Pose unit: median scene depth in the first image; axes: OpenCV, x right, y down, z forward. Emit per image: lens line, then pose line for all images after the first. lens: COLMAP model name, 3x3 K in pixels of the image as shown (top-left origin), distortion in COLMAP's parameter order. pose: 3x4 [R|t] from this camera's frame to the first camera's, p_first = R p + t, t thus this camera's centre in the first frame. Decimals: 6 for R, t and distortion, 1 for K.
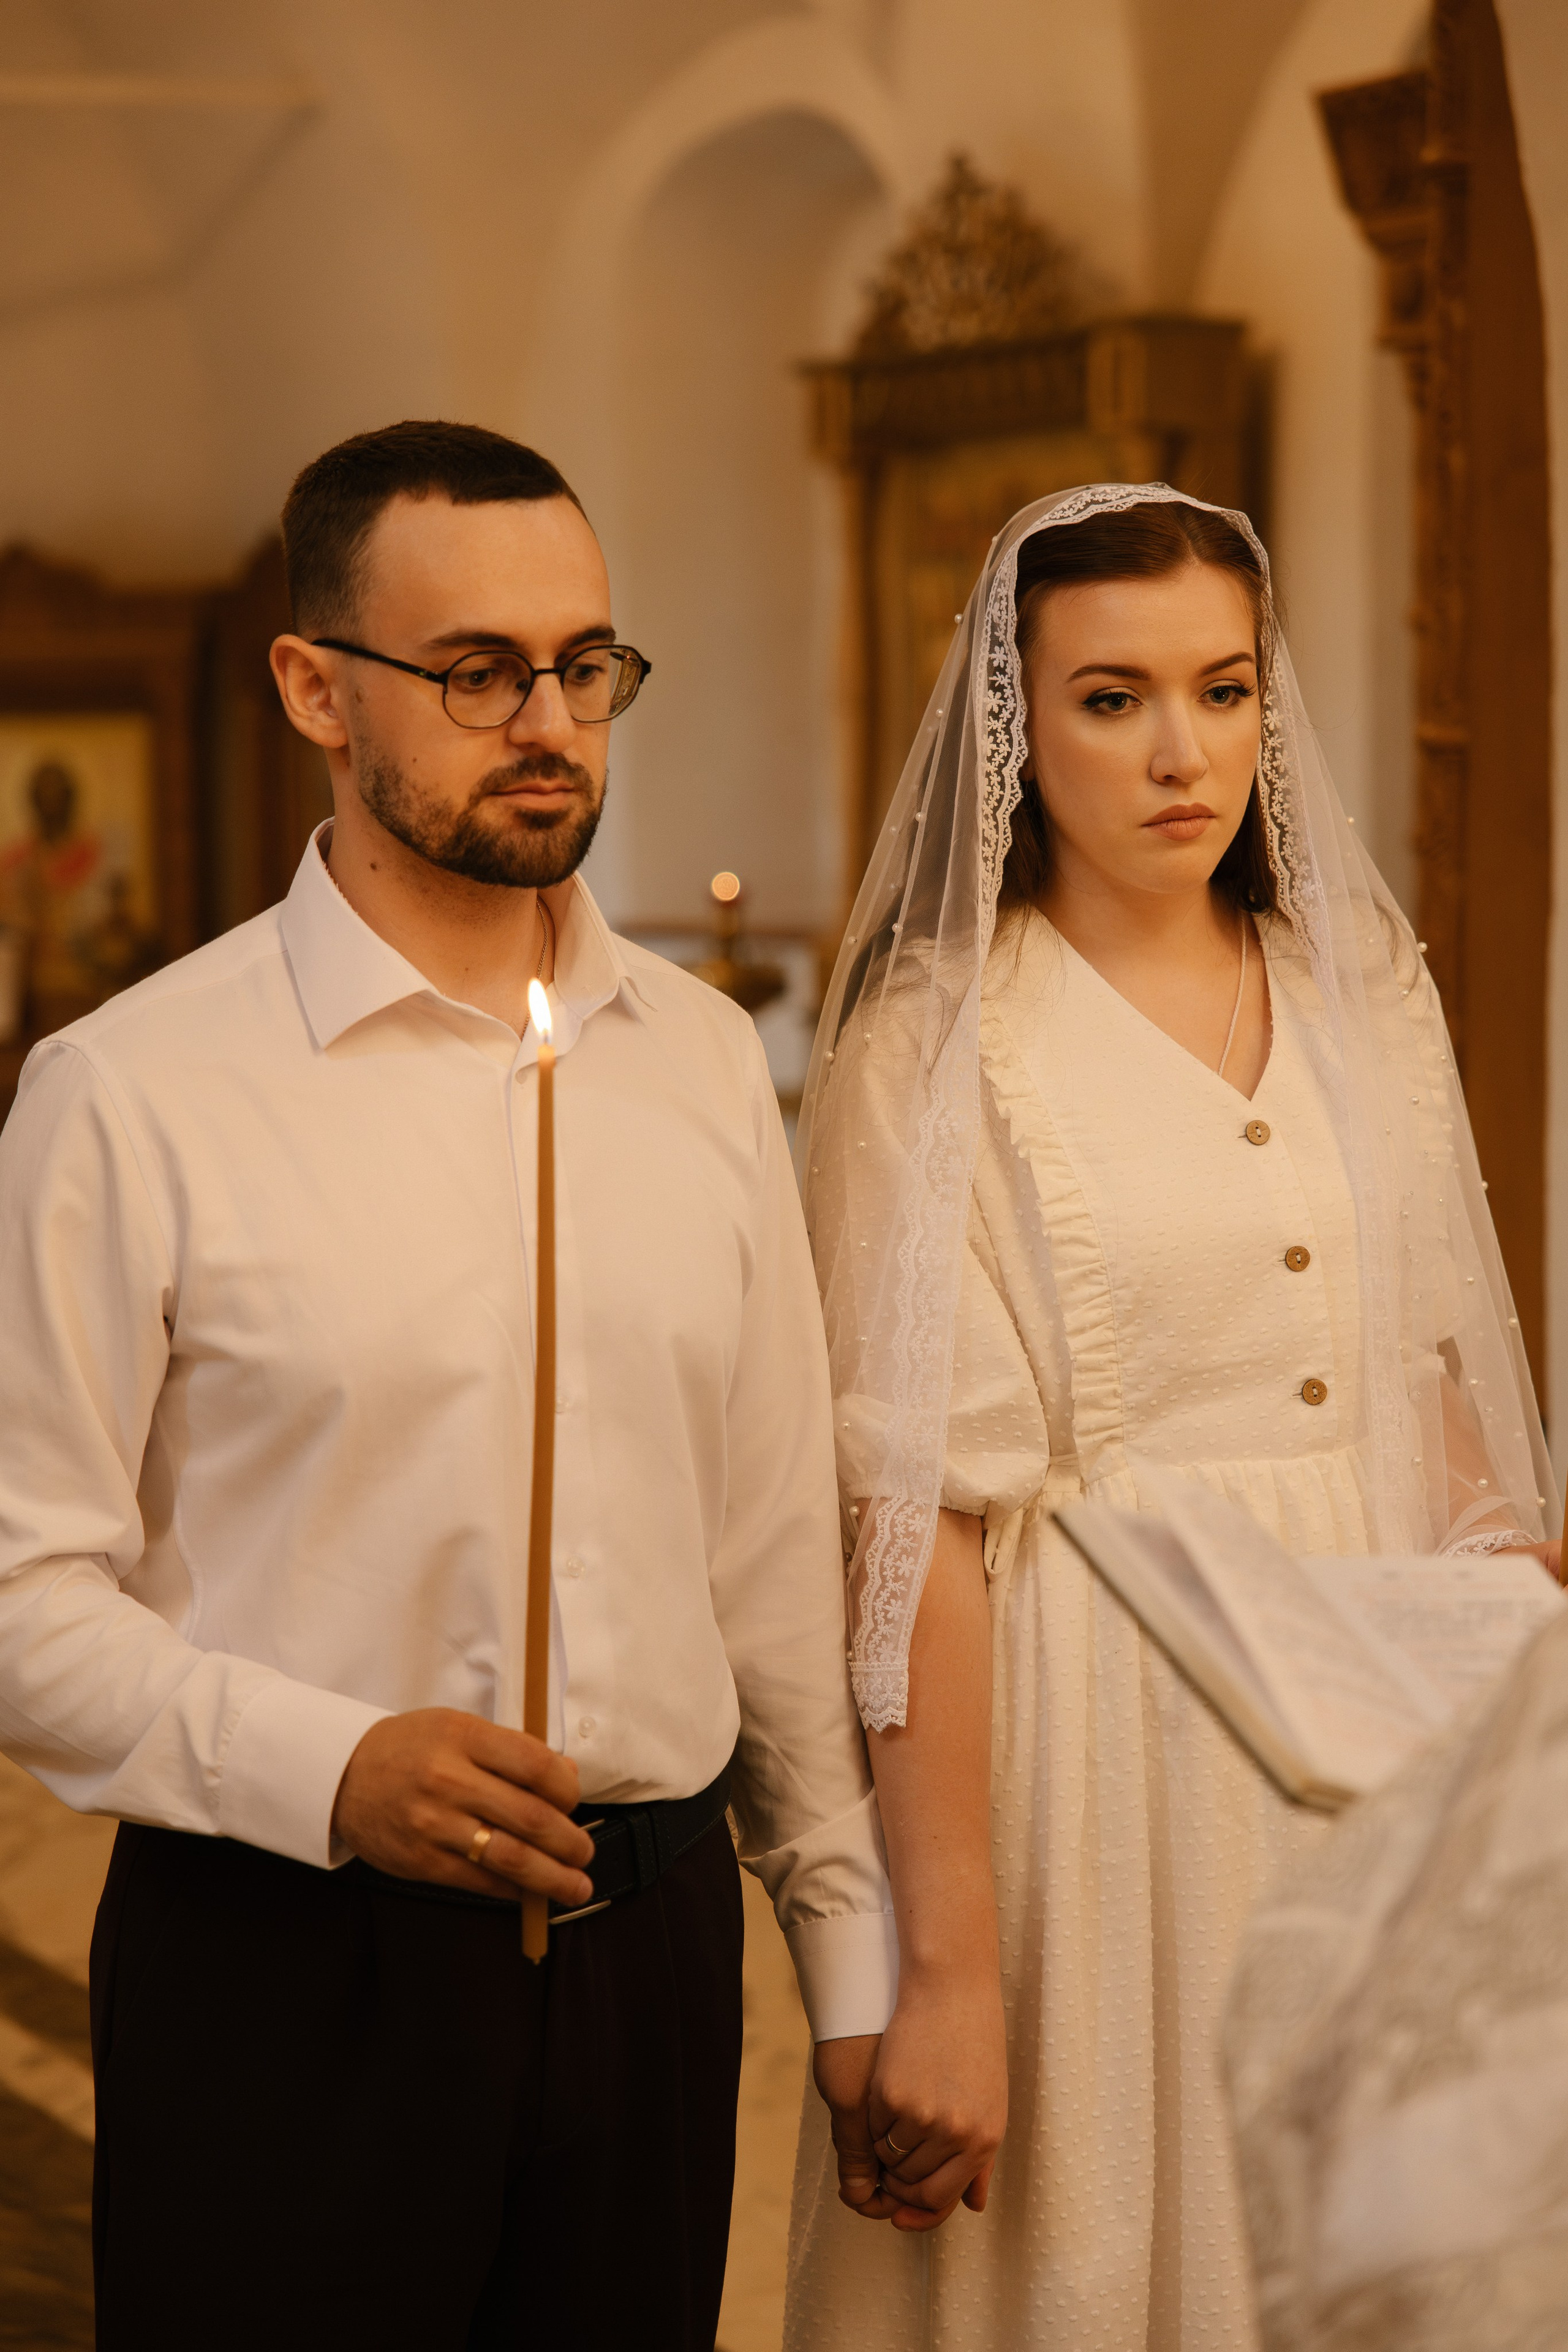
lens RADIAL K [[4586.1, 0, 615.3], [0, 4586.1, 1173.6], [0, 0, 1]] dist [-0.044394, 0.000000]
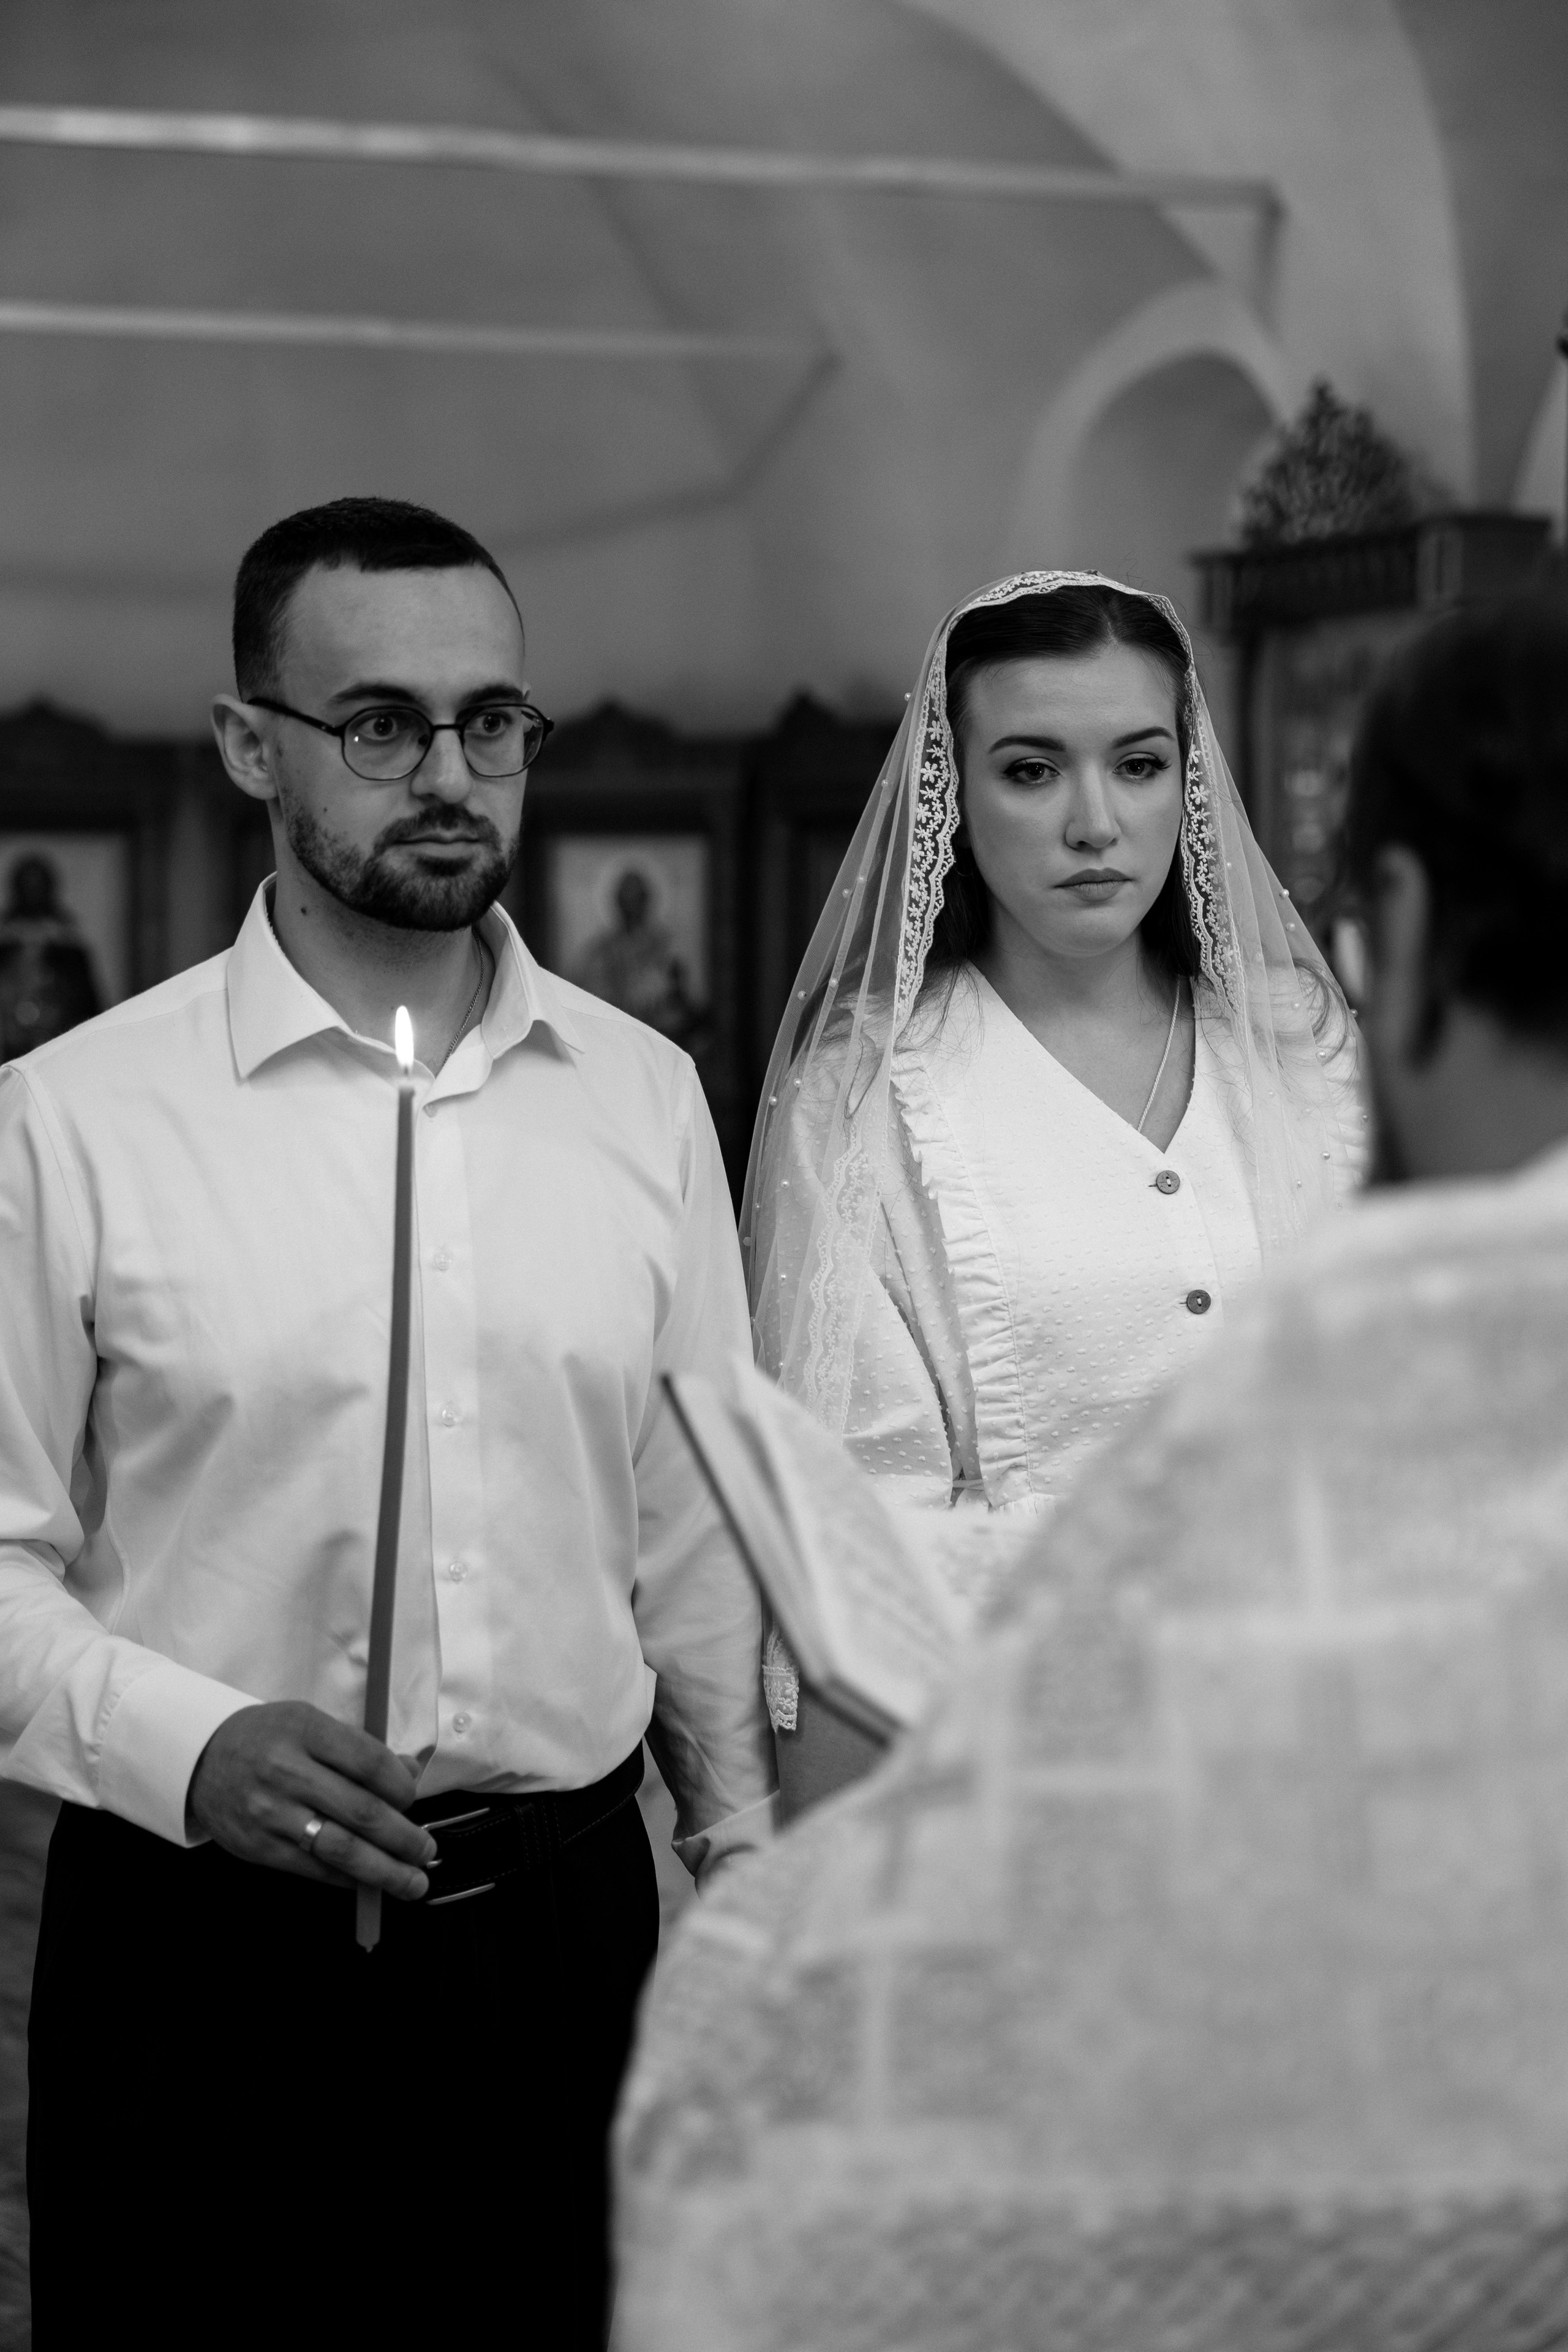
lens RADIAL K [[3475.3, 0, 706.8], [0, 3475.3, 1171.1], [0, 0, 1]] dist [-0.029614, 0.000000]
pose [[0.990949, 0.028637, -0.131152, 0.146970], [-0.029608, 0.999547, -0.005461, -0.004139], [0.130936, 0.009294, 0.991347, 0.200704]]
